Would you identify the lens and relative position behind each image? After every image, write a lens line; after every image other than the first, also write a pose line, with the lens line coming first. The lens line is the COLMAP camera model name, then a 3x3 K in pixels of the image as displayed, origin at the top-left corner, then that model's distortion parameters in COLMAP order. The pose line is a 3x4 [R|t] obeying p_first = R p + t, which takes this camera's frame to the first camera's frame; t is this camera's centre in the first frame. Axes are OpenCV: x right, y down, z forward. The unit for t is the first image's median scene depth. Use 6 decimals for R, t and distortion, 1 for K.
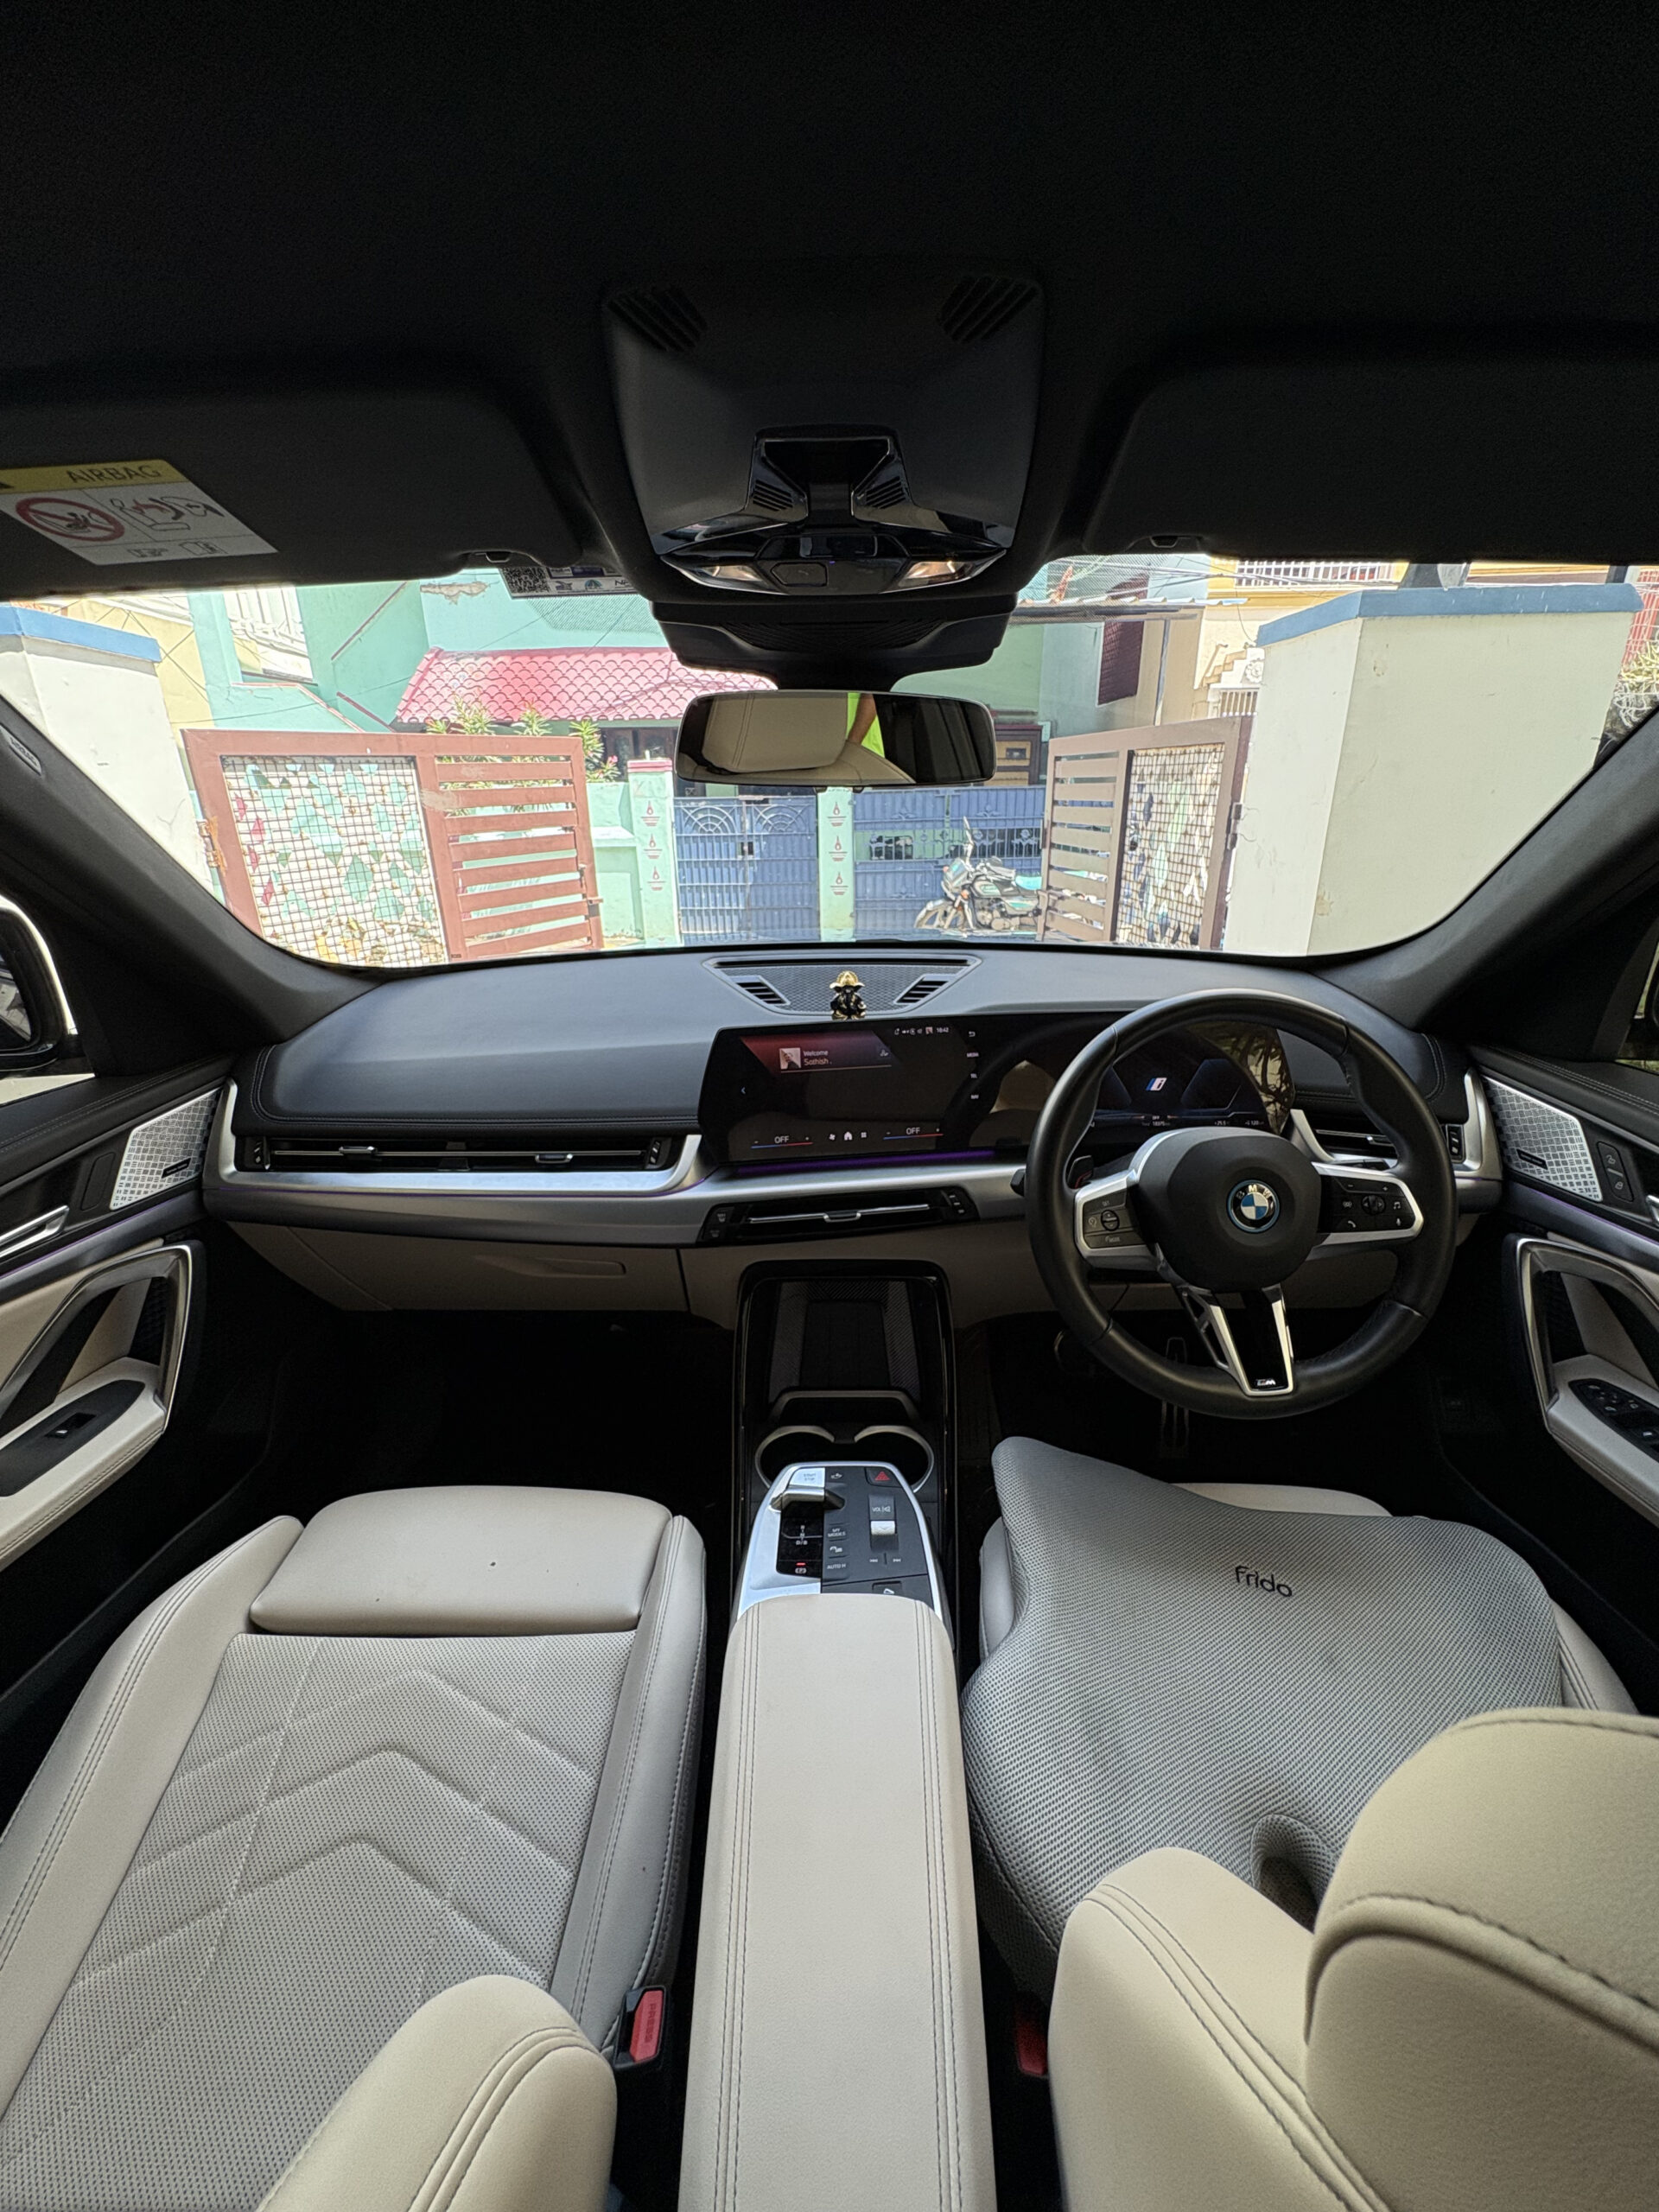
lens RADIAL K [[889.0, 0, 831.0], [0, 889.0, 1106.0], [0, 0, 1]] dist [-0.001340, -0.000047]
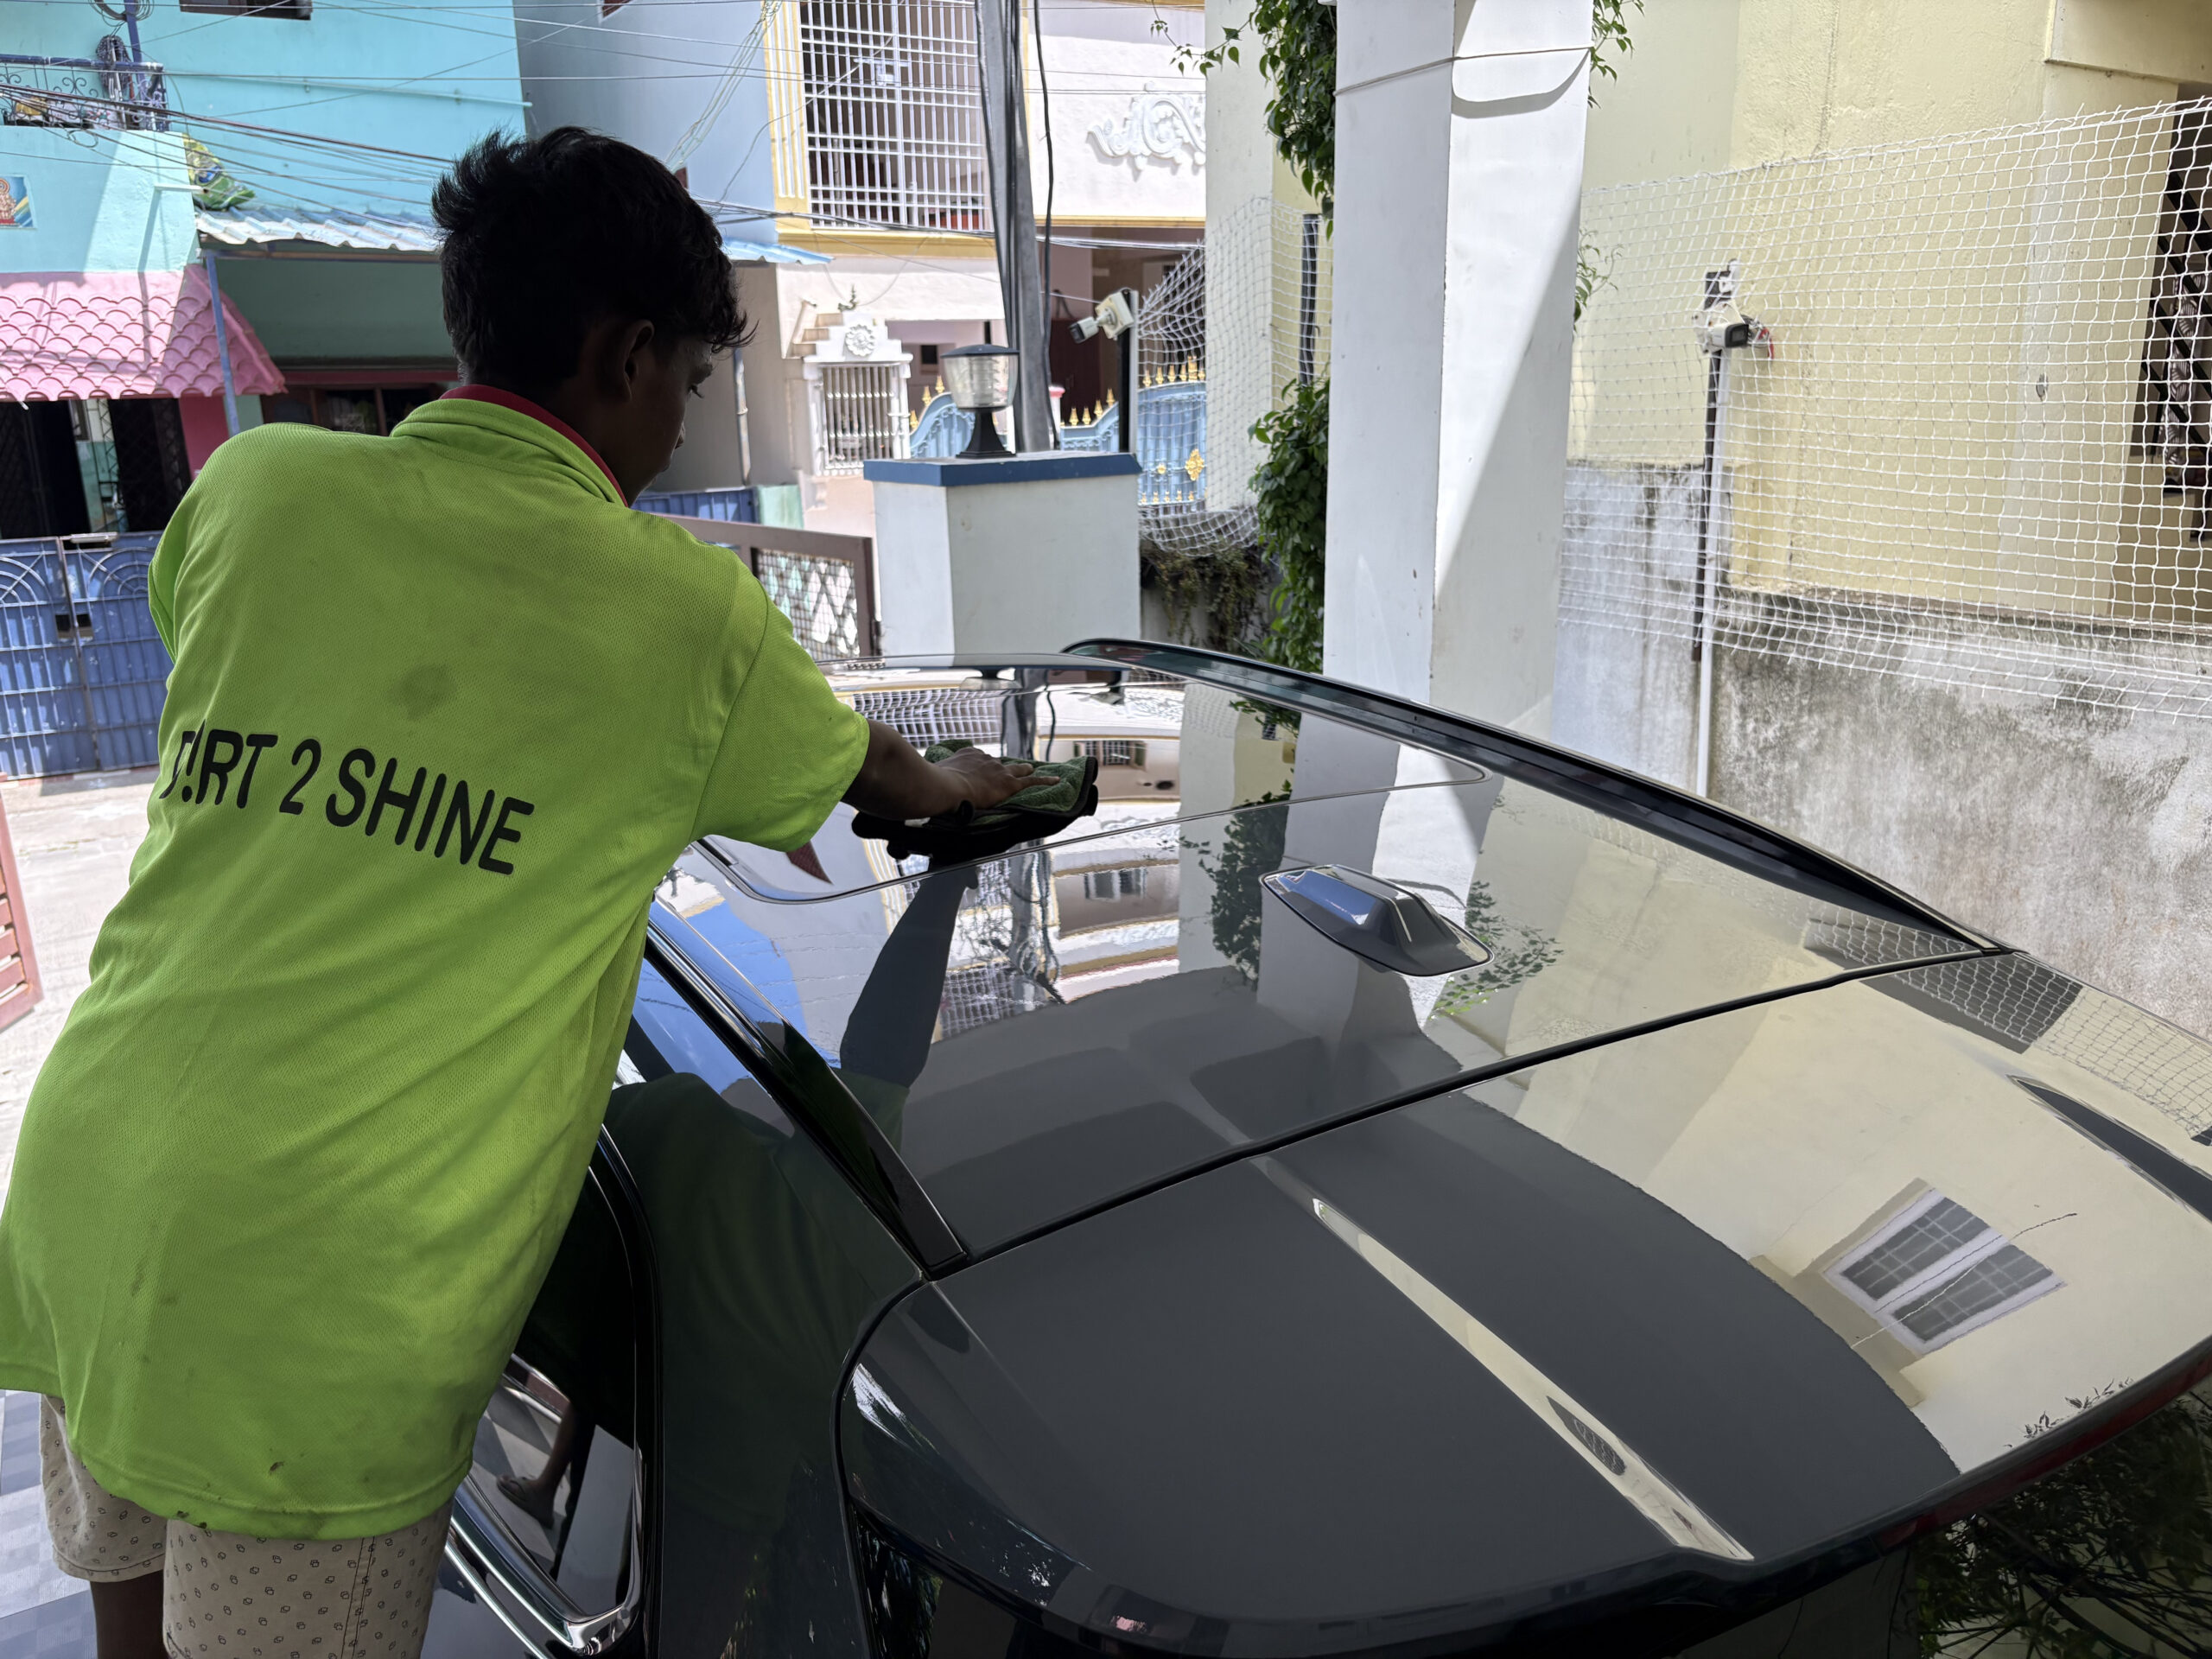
lens RADIAL K [[1658.8, 0, 1106.6], [0, 1658.8, 832.1], [0, 0, 1]] dist [-0.000672, -0.000119]
pose [[0.852413, -0.141334, 0.503405, -0.091796], [0.192292, 0.980040, -0.050455, 0.013767], [-0.486226, 0.139809, 0.862576, -0.218941]]
